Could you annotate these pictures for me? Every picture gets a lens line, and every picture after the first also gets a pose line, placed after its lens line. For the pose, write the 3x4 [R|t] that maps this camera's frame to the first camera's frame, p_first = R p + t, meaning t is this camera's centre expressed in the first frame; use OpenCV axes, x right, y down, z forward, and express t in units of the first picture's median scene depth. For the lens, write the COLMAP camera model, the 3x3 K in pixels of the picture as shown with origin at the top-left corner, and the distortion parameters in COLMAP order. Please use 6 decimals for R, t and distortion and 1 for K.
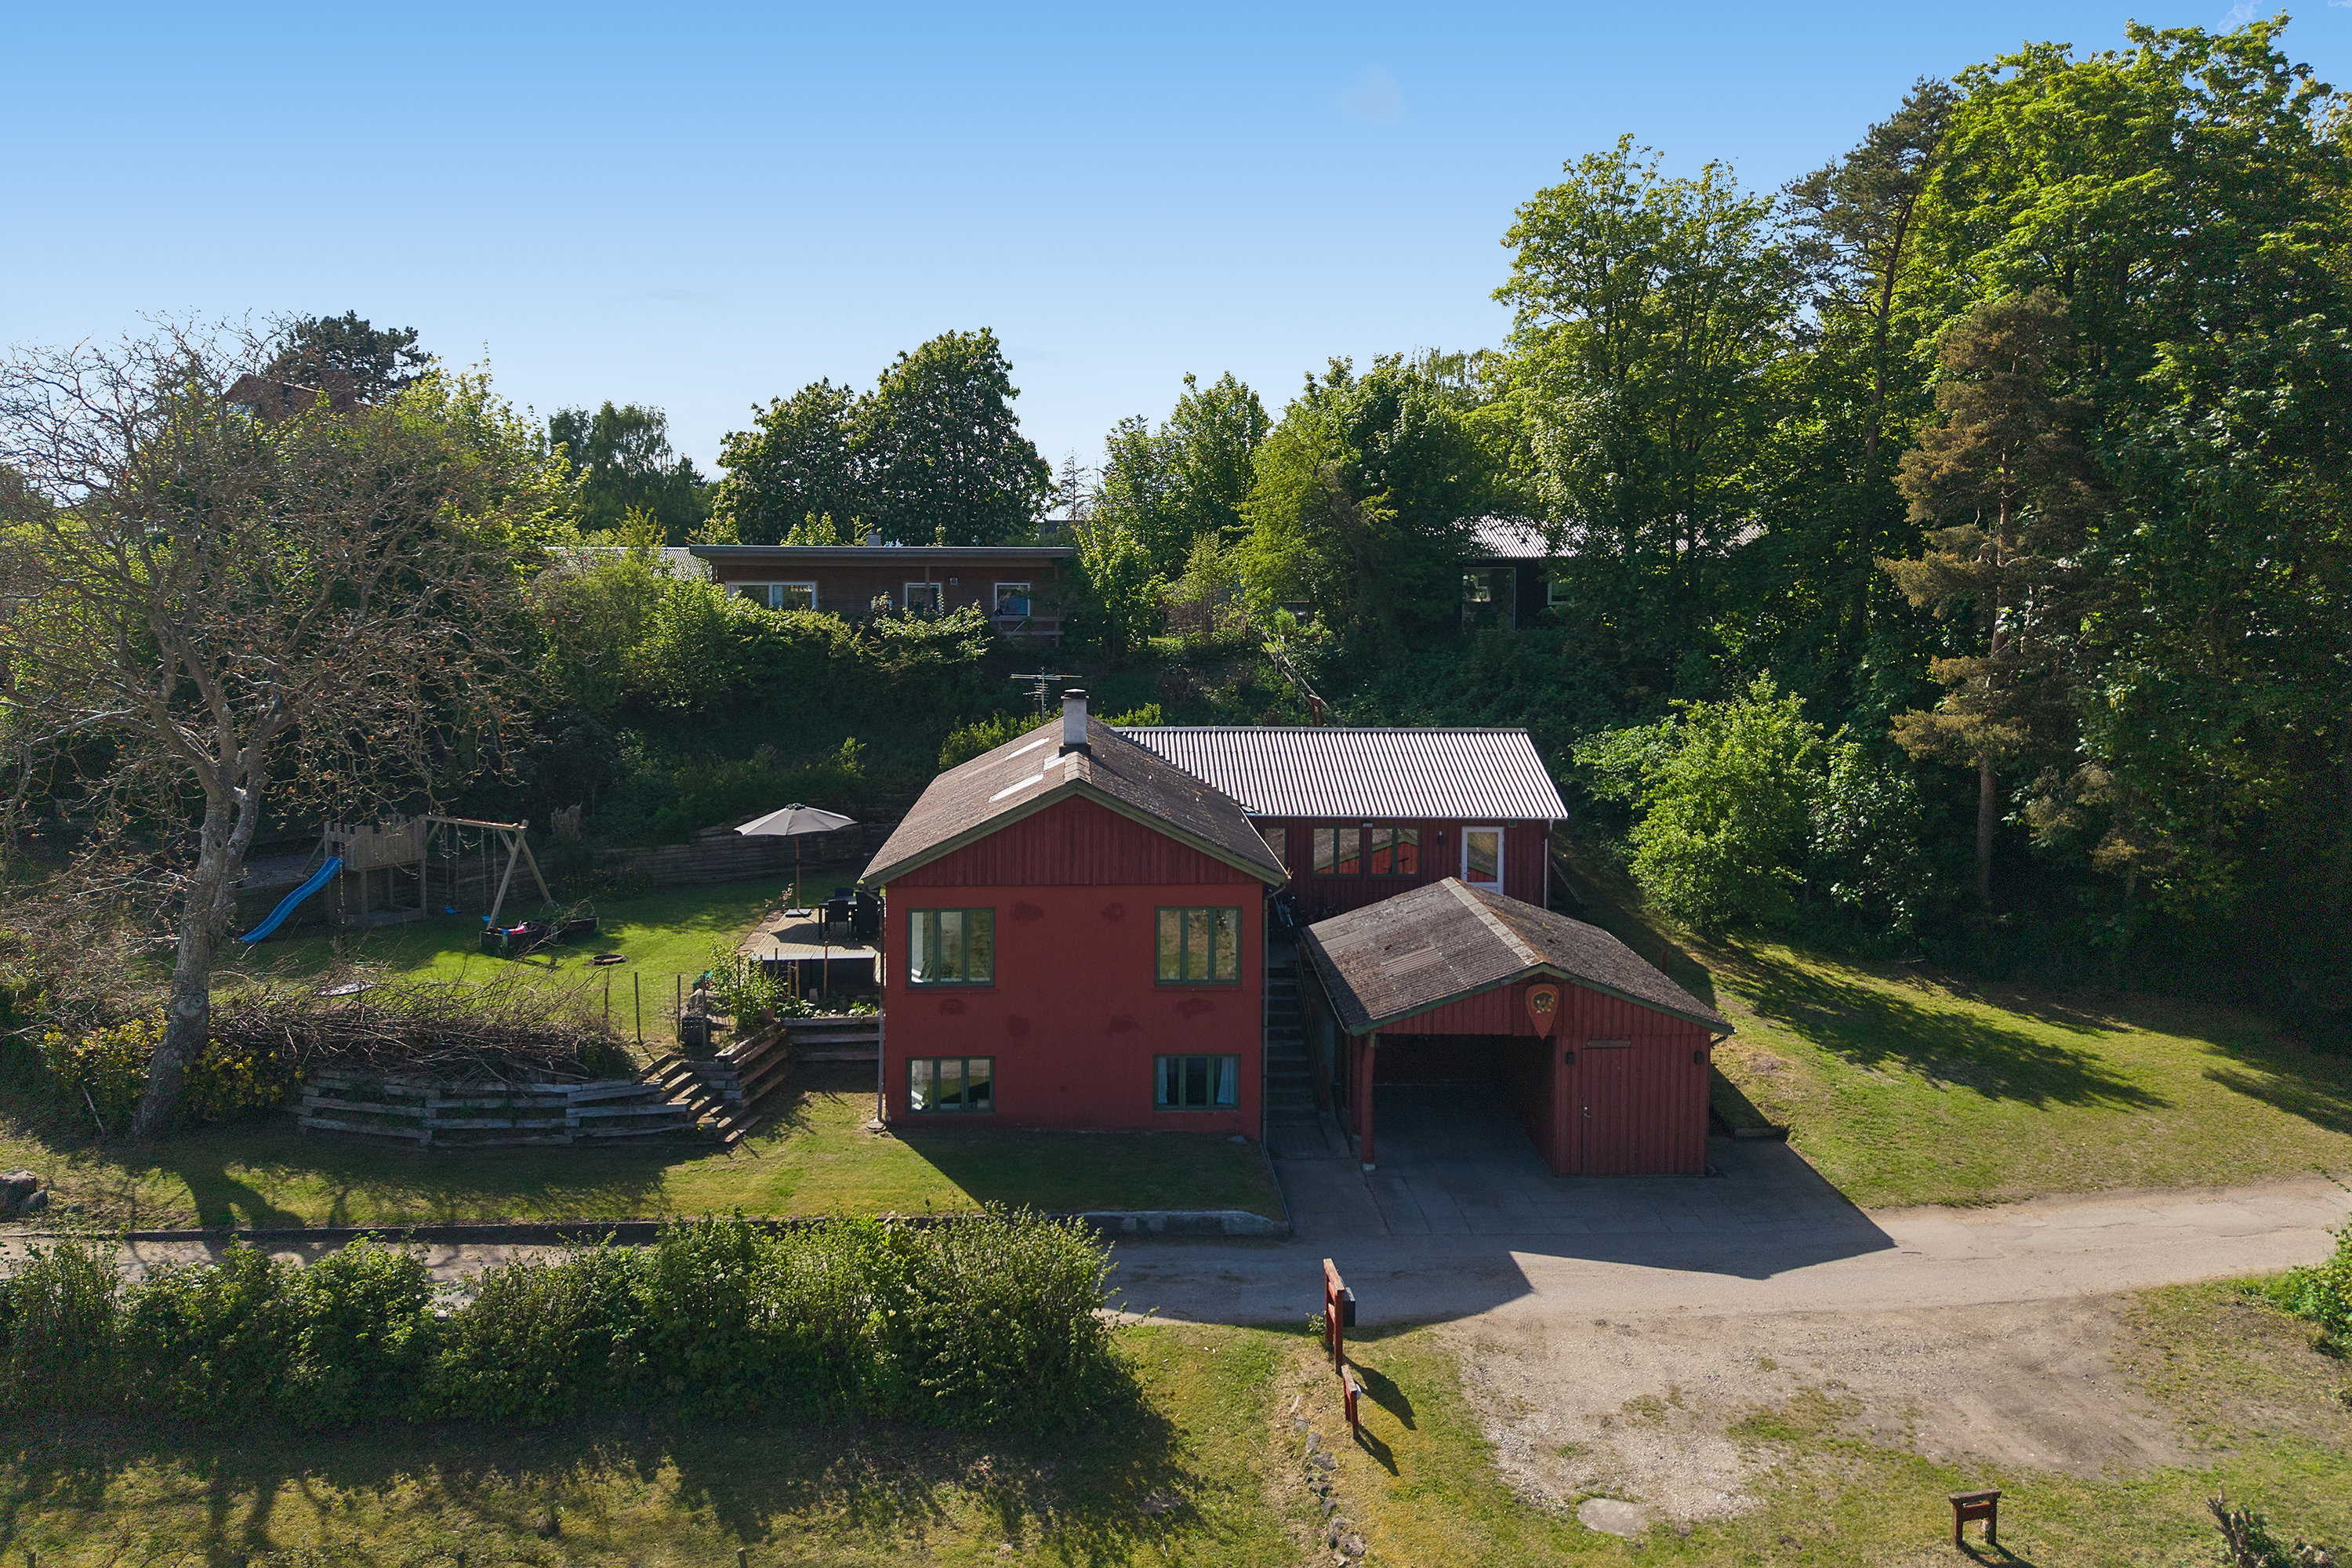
lens RADIAL K [[1694.2, 0, 1169.1], [0, 1694.2, 800.0], [0, 0, 1]] dist [-0.019356, -0.004783]
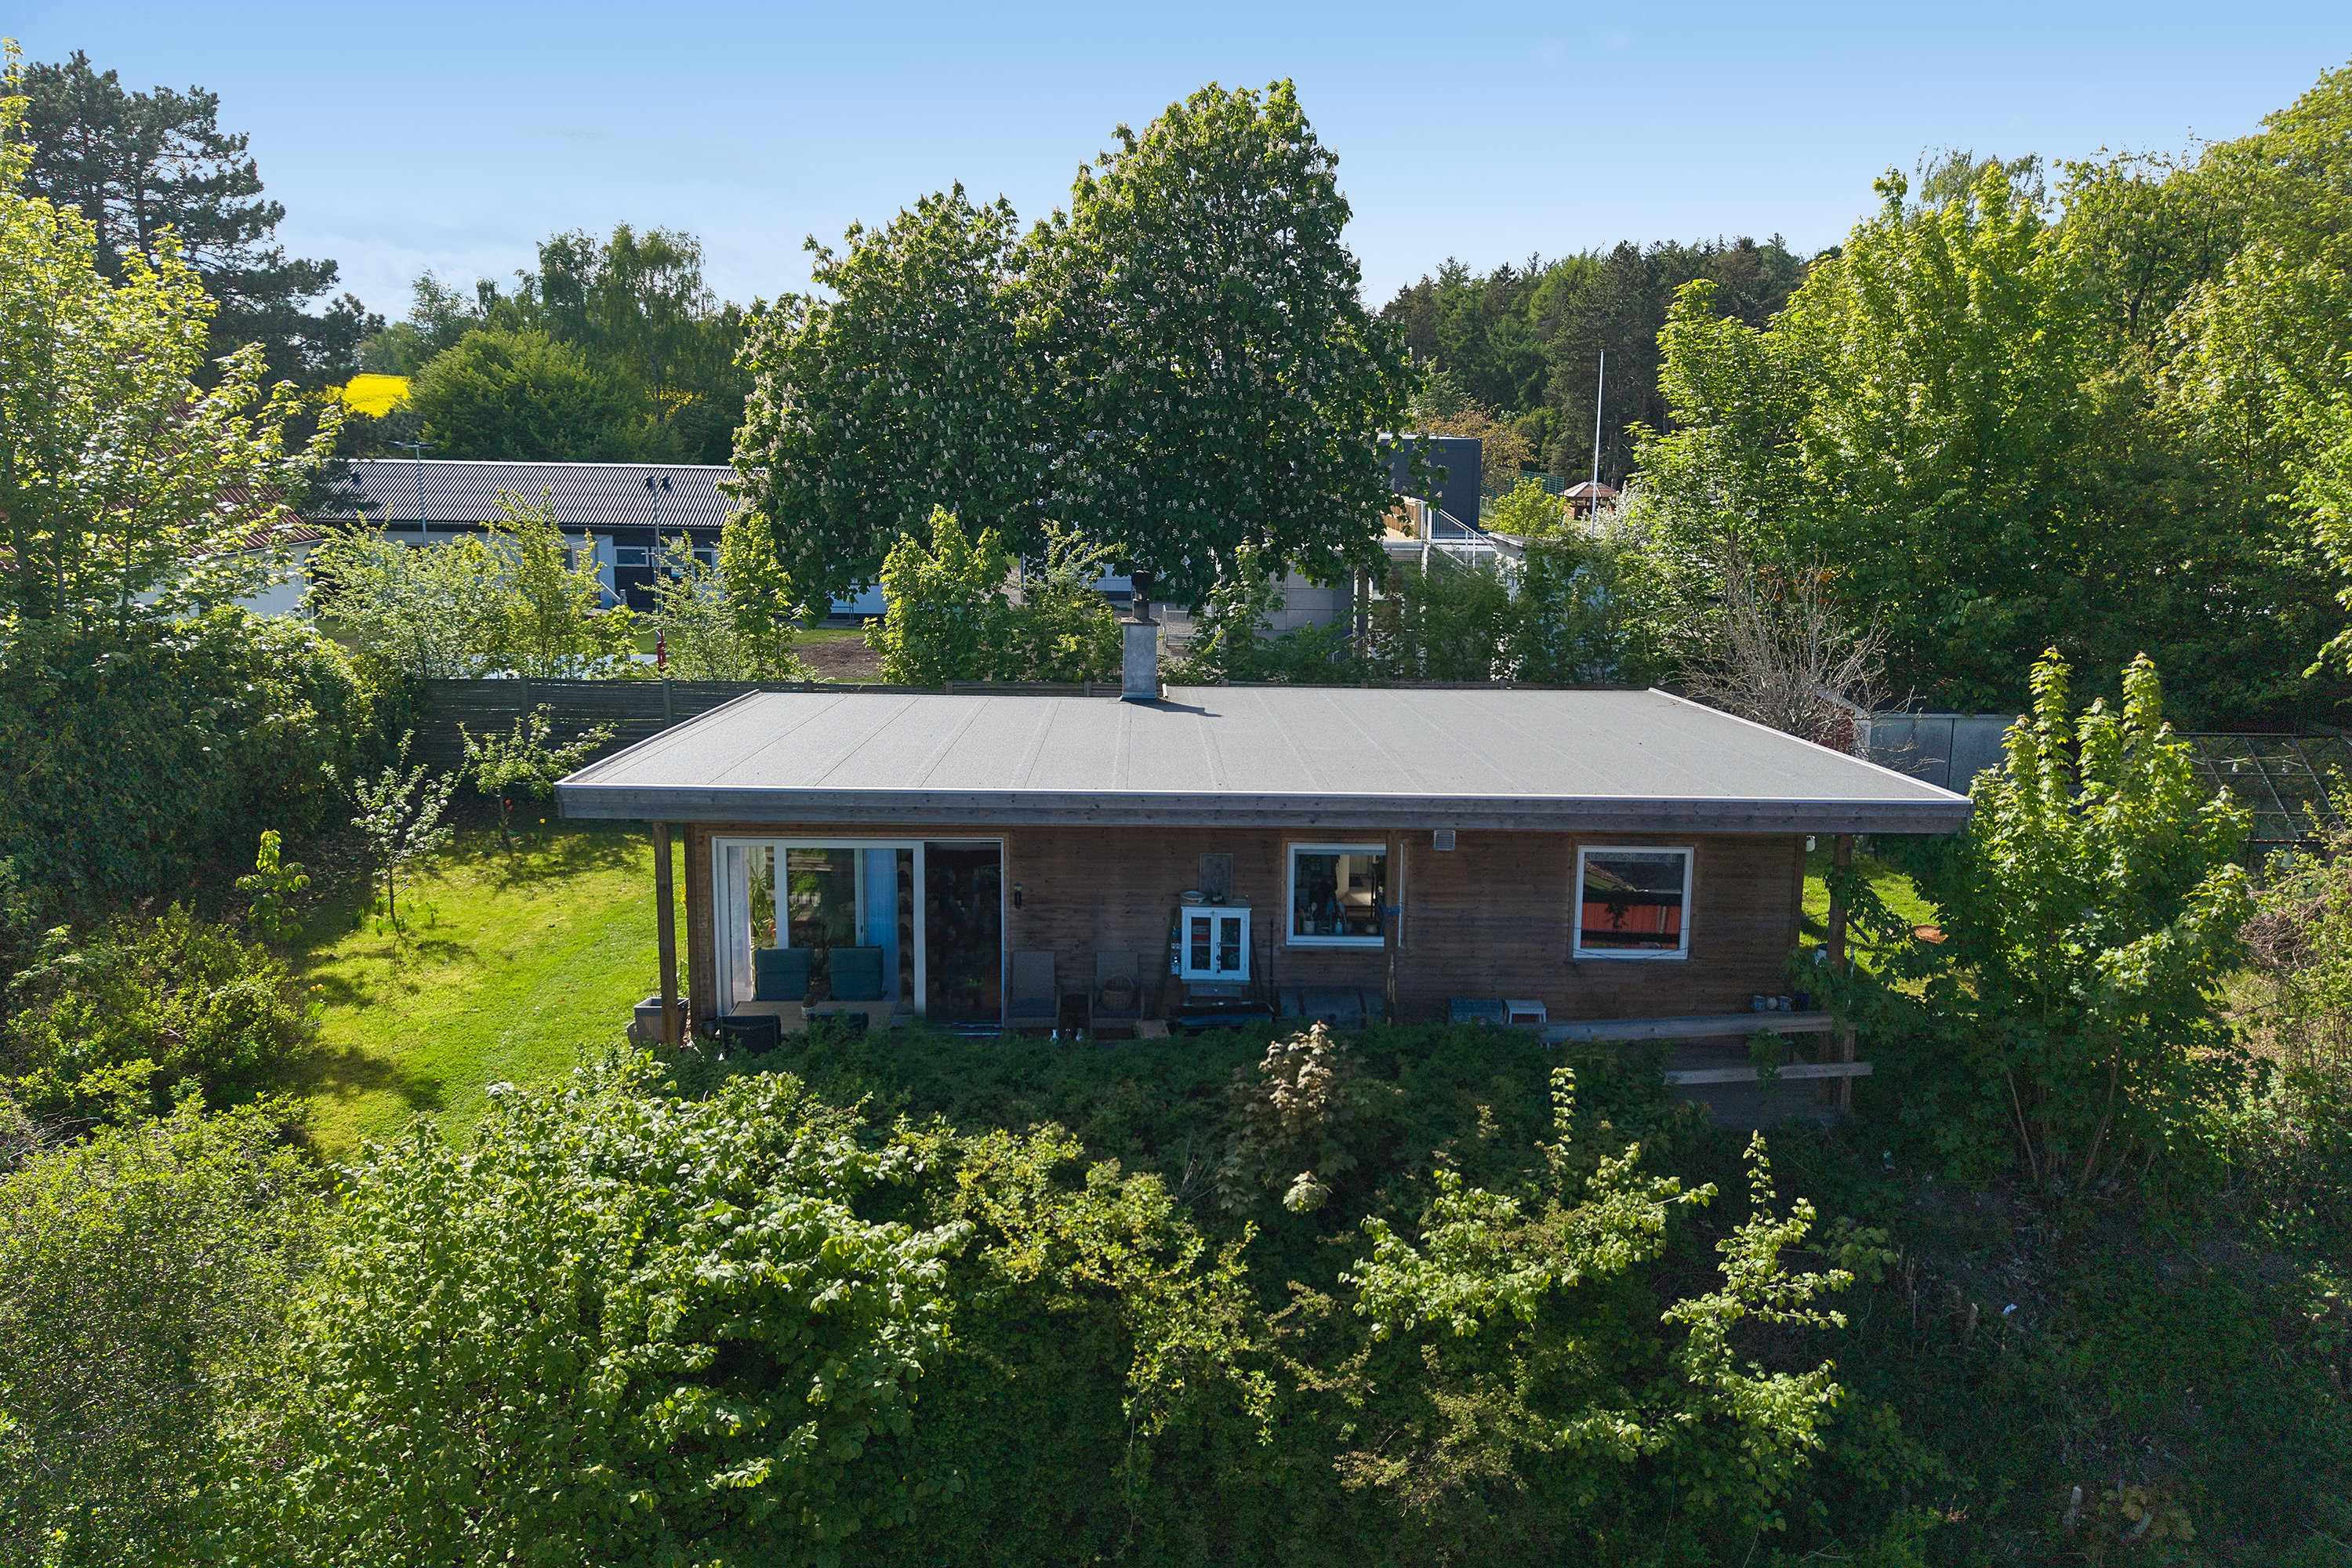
lens RADIAL K [[1584.6, 0, 1175.0], [0, 1584.6, 765.9], [0, 0, 1]] dist [0.020513, -0.019133]
pose [[0.999519, 0.014115, -0.027621, -0.131296], [-0.011422, 0.995379, 0.095343, -0.132964], [0.028840, -0.094982, 0.995061, 0.554739]]
